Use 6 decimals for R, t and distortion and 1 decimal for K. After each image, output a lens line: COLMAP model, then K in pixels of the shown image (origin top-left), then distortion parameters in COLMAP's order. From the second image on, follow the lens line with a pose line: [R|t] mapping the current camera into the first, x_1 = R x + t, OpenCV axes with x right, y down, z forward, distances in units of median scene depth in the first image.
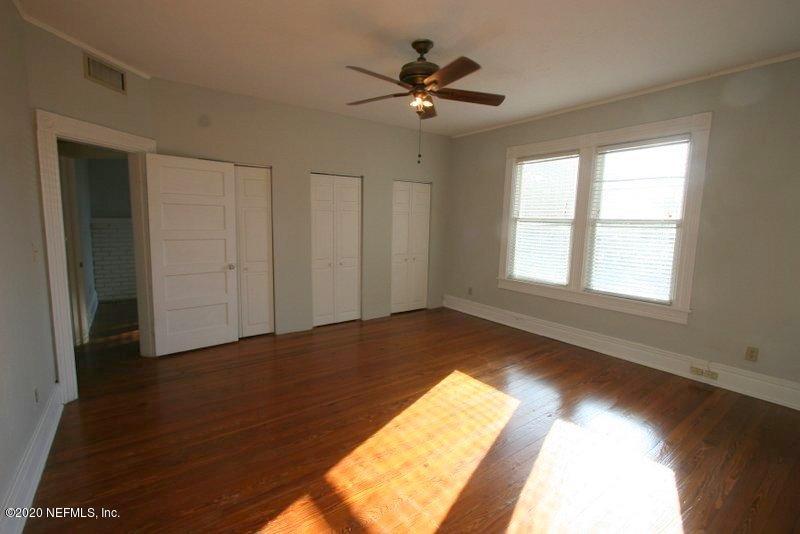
lens RADIAL K [[366.2, 0, 401.3], [0, 366.2, 267.2], [0, 0, 1]] dist [-0.011347, -0.001494]
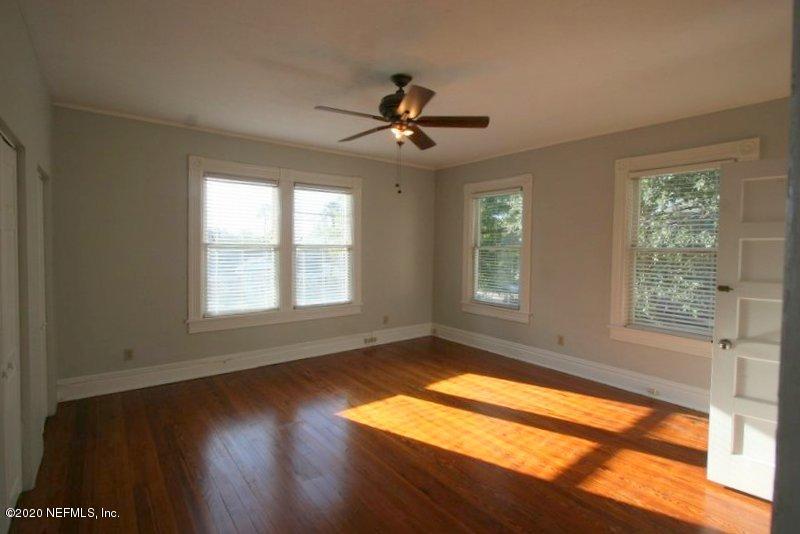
lens RADIAL K [[366.2, 0, 407.9], [0, 366.2, 264.0], [0, 0, 1]] dist [-0.011347, -0.001494]
pose [[-0.032271, -0.060232, 0.997663, -0.747847], [0.120812, 0.990629, 0.063715, -0.122488], [-0.992151, 0.122585, -0.024692, 0.813310]]
